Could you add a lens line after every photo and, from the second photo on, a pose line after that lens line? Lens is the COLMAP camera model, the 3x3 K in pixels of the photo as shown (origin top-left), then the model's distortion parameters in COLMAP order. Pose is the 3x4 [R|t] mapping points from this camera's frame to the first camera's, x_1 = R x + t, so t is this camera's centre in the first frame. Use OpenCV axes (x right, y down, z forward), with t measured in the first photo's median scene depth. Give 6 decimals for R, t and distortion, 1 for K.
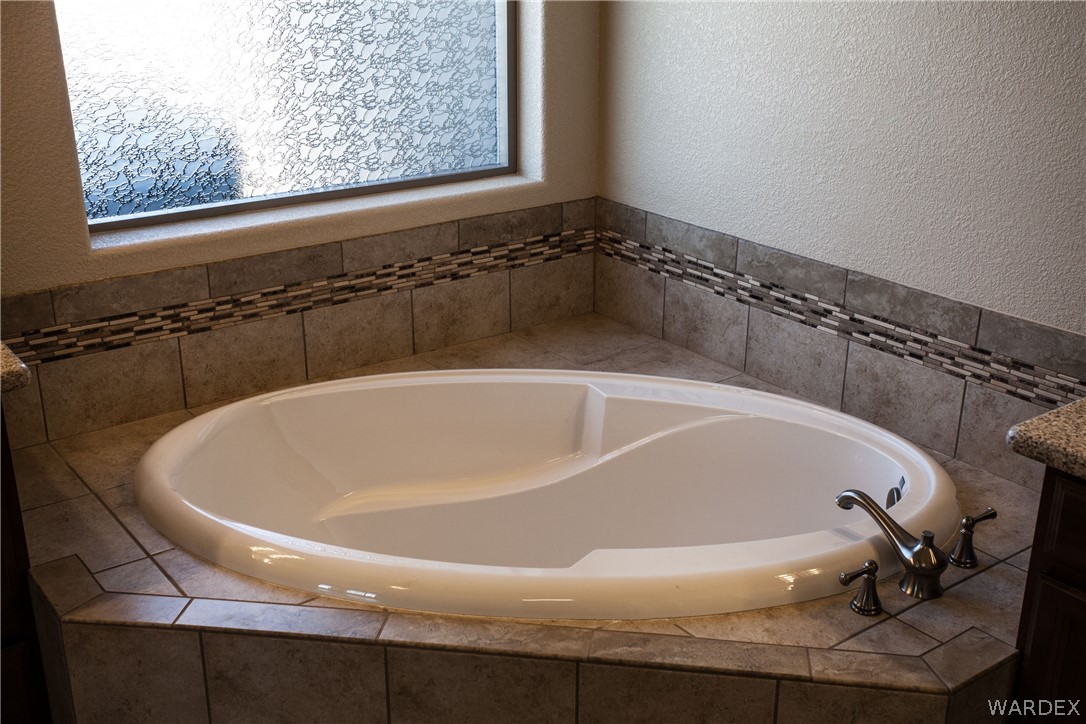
lens RADIAL K [[1218.2, 0, 545.0], [0, 1218.2, 363.7], [0, 0, 1]] dist [0.081706, 0.000000]
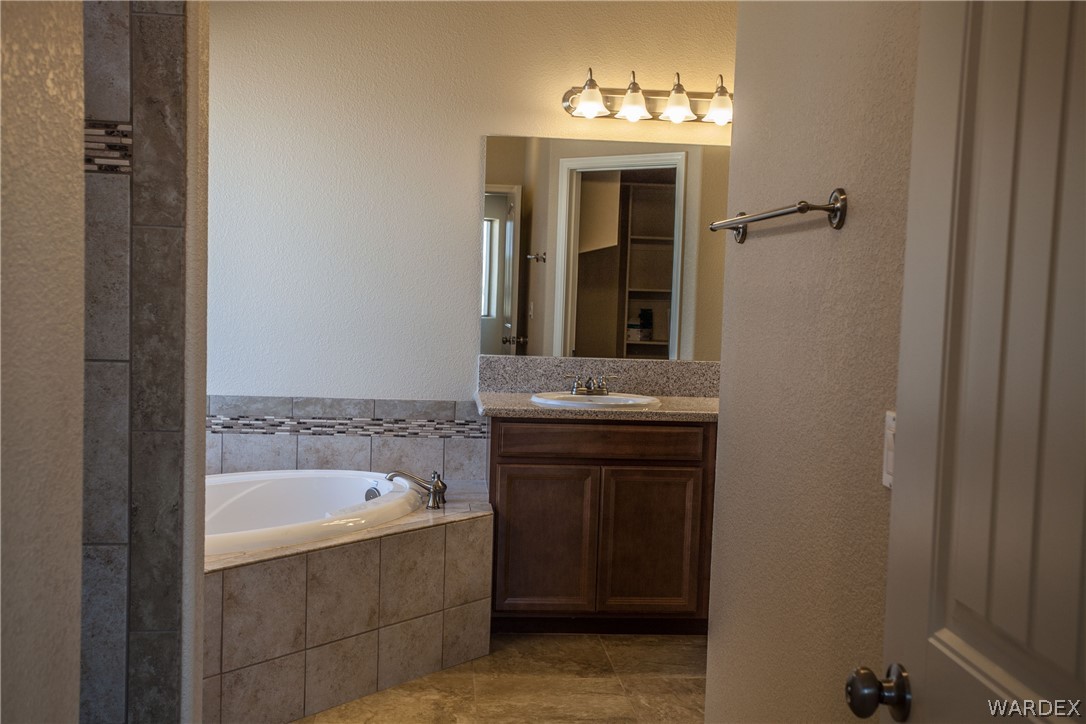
lens RADIAL K [[1218.2, 0, 540.8], [0, 1218.2, 359.2], [0, 0, 1]] dist [0.081706, 0.000000]
pose [[0.528256, -0.045732, 0.847852, -1.101759], [0.276351, 0.953440, -0.120754, 0.192829], [-0.802854, 0.298094, 0.516299, -0.275469]]
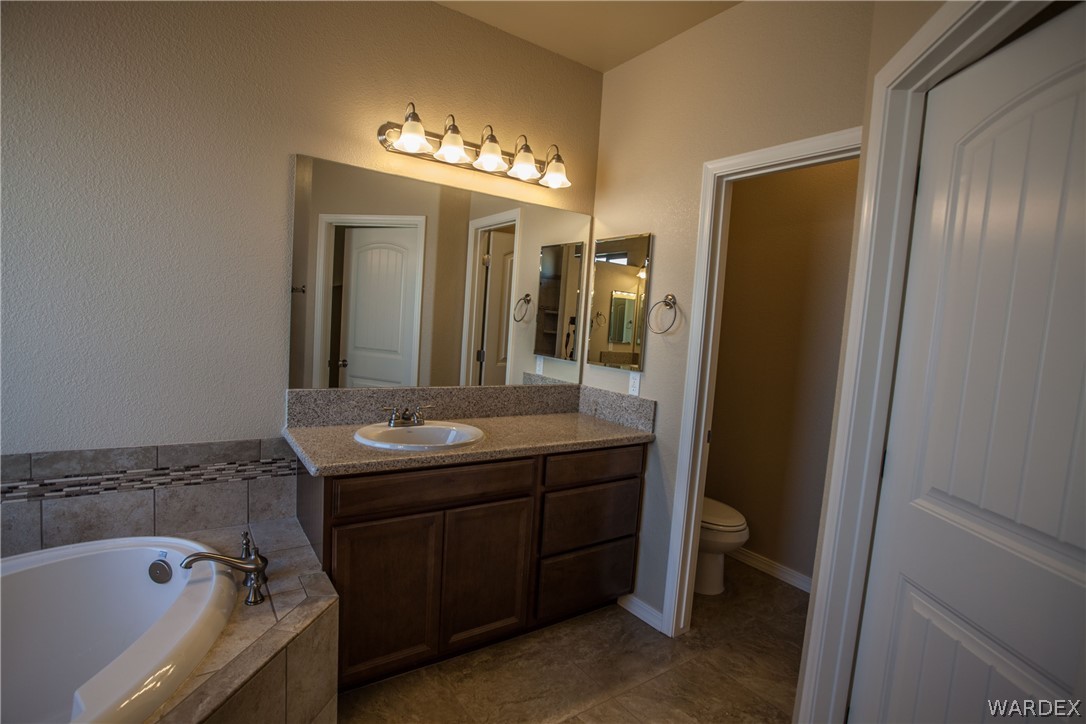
lens RADIAL K [[534.2, 0, 547.5], [0, 534.2, 366.3], [0, 0, 1]] dist [-0.059718, 0.024426]
pose [[0.033733, -0.091233, 0.995258, -0.322798], [0.292137, 0.953233, 0.077479, -0.042338], [-0.955781, 0.288139, 0.058808, 0.339644]]
